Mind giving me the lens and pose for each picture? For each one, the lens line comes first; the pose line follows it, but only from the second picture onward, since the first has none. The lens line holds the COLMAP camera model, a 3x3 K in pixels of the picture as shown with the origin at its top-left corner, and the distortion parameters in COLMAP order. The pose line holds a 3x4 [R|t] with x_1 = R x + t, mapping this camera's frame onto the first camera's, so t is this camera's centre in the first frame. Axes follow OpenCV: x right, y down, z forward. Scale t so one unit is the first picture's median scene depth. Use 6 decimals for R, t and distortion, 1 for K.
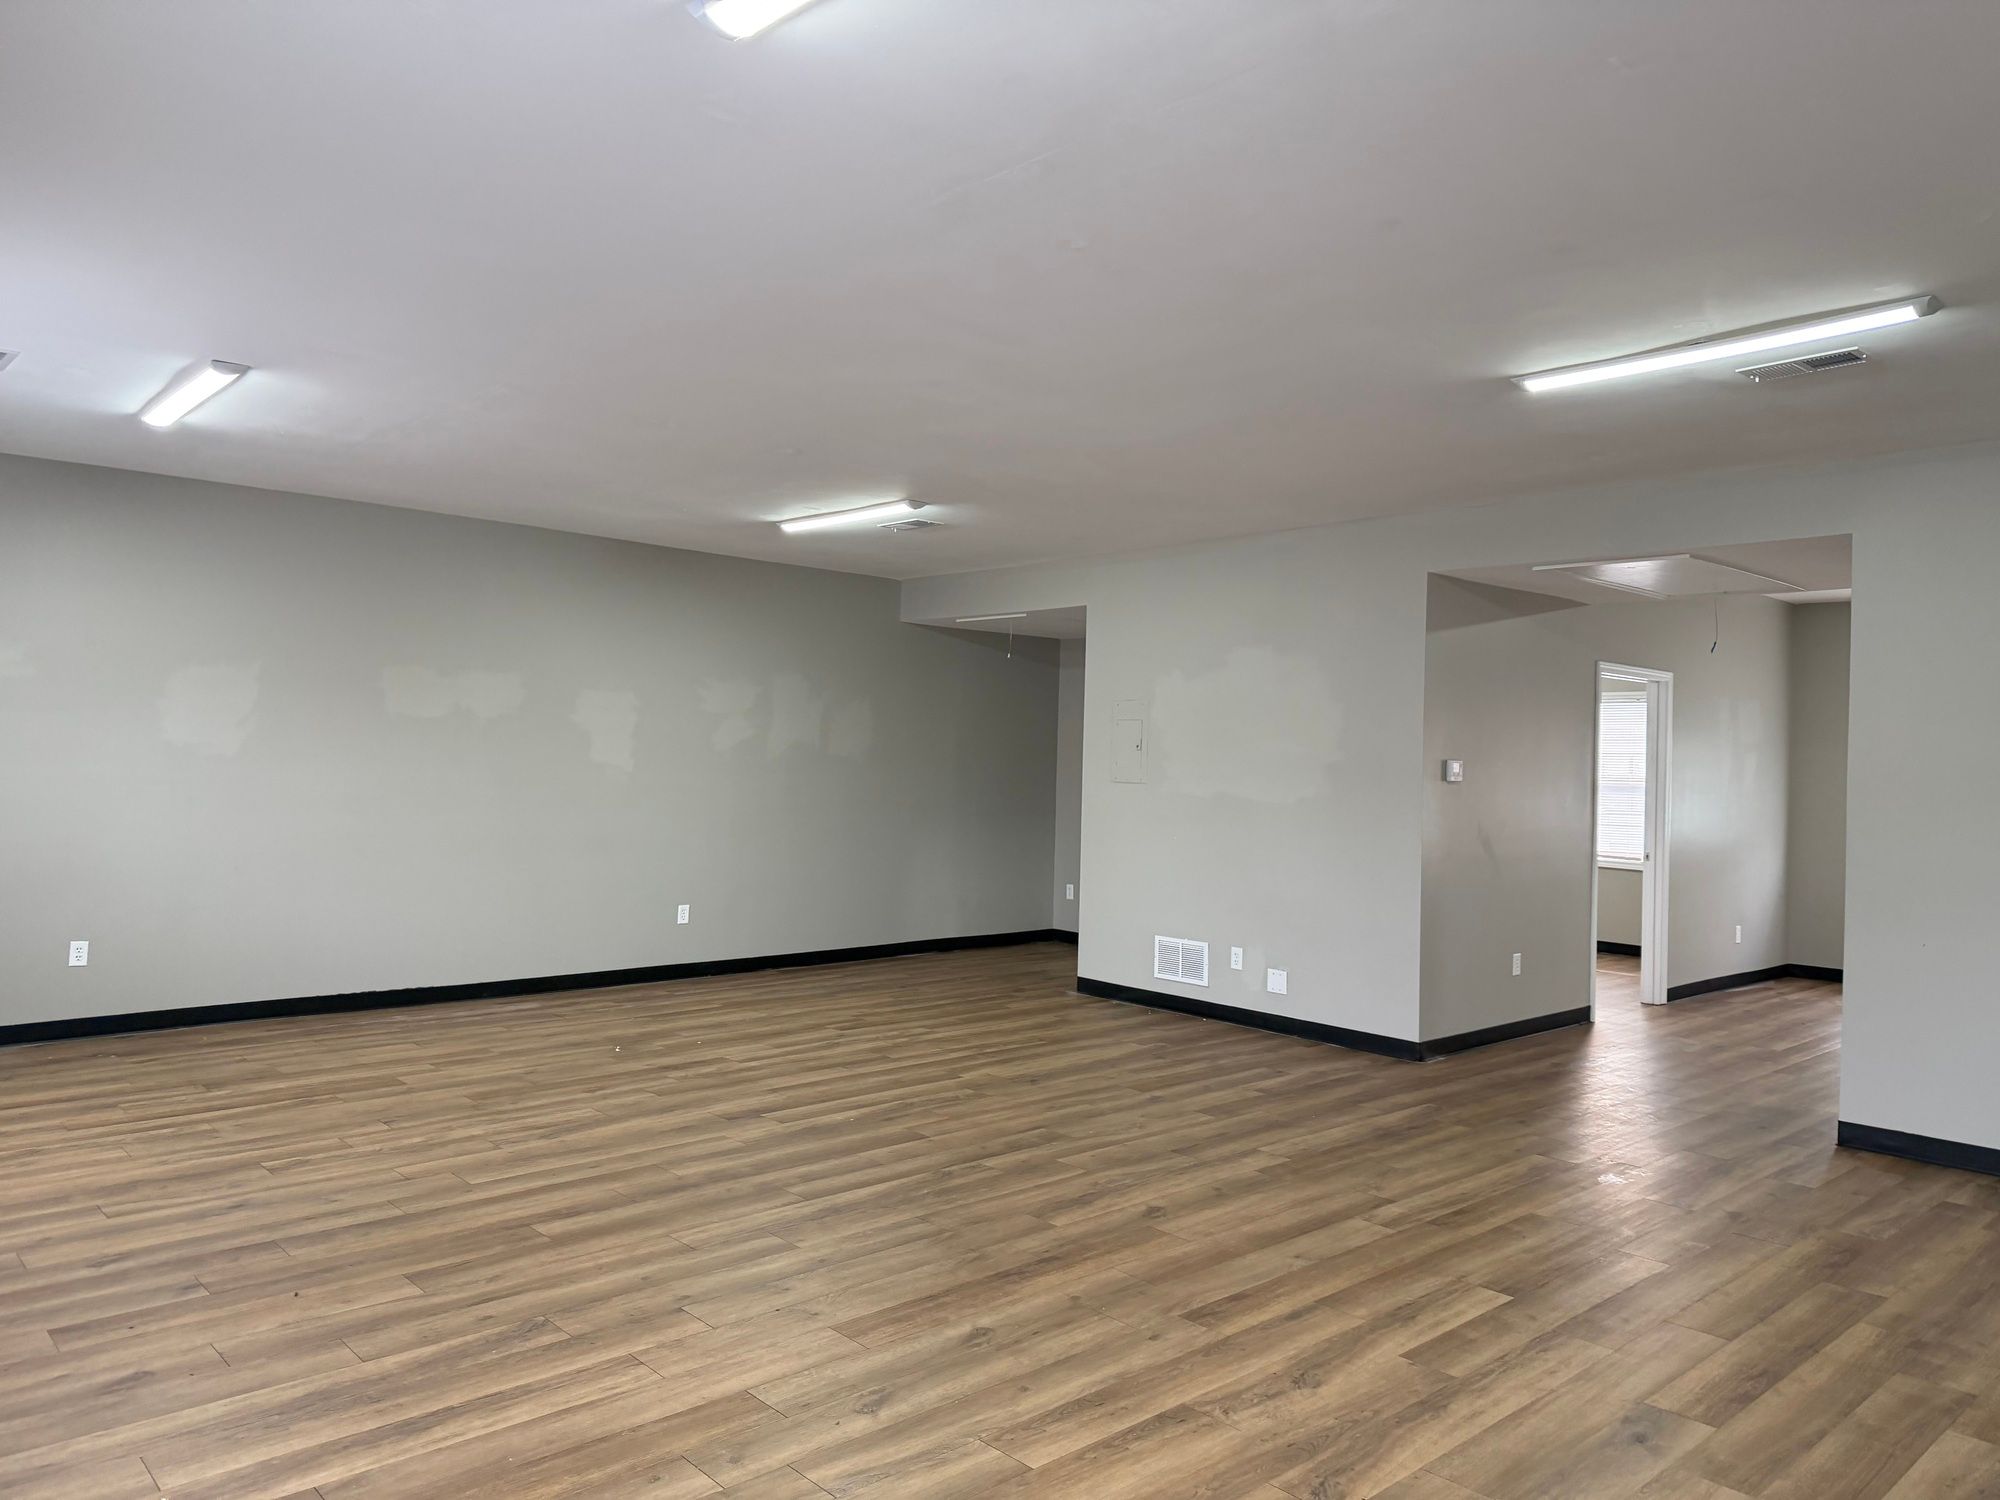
lens RADIAL K [[1387.1, 0, 1001.2], [0, 1387.1, 749.1], [0, 0, 1]] dist [0.009570, 0.000360]
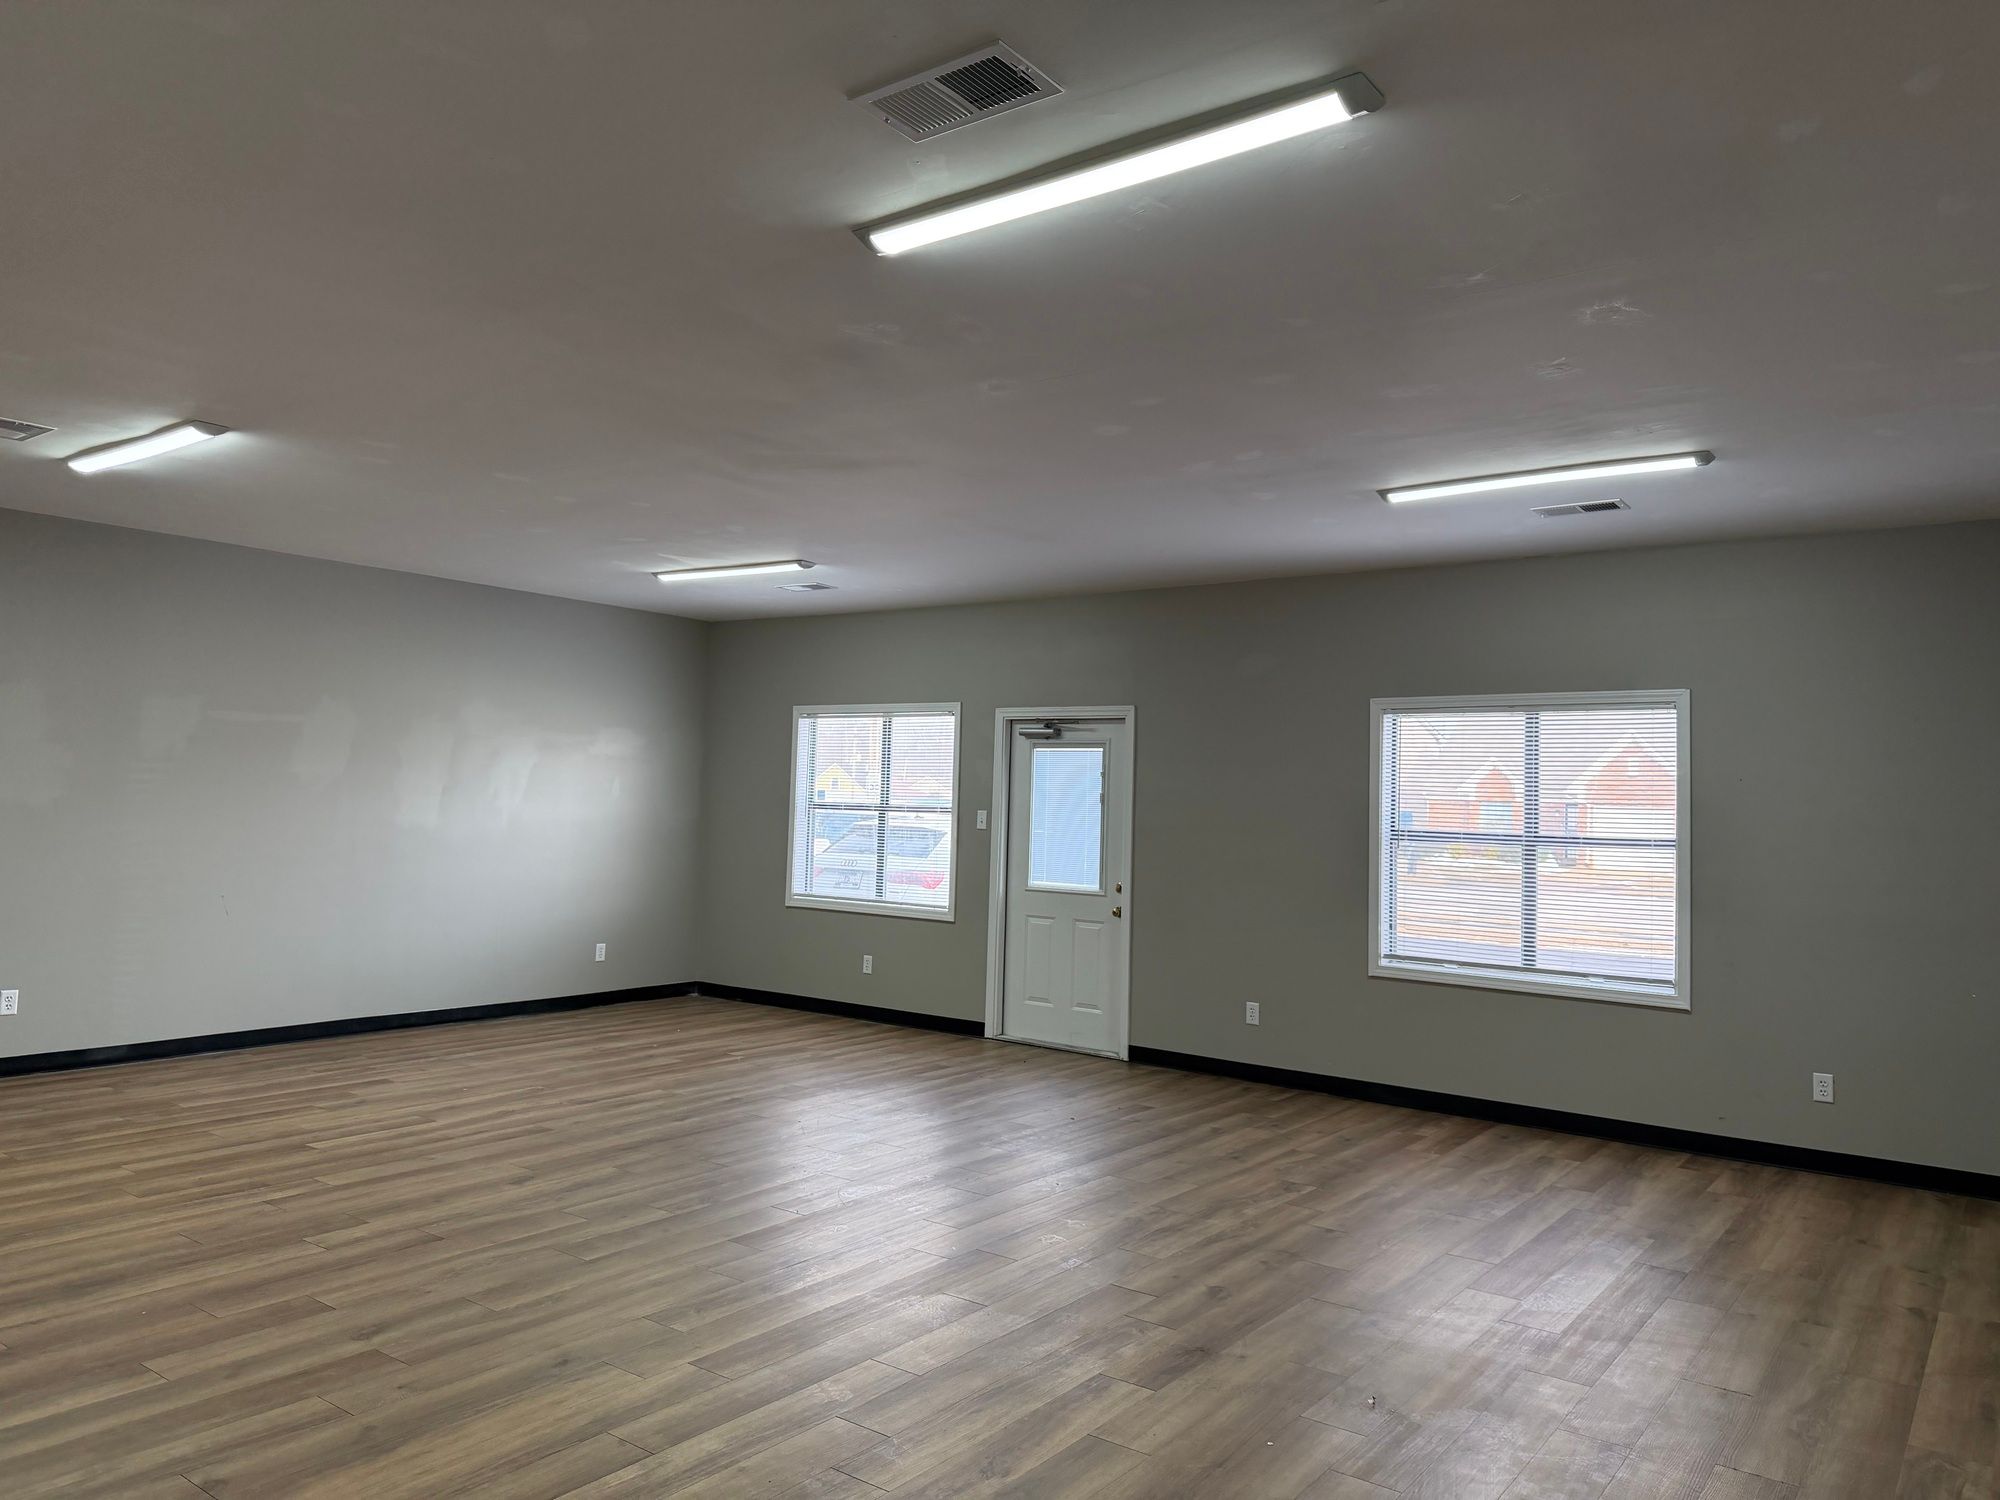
lens RADIAL K [[1387.1, 0, 1007.0], [0, 1387.1, 747.8], [0, 0, 1]] dist [0.009570, 0.000360]
pose [[-0.980144, -0.062210, -0.188273, -0.040237], [-0.054070, 0.997379, -0.048073, 0.005560], [0.190770, -0.036938, -0.980939, 1.920781]]
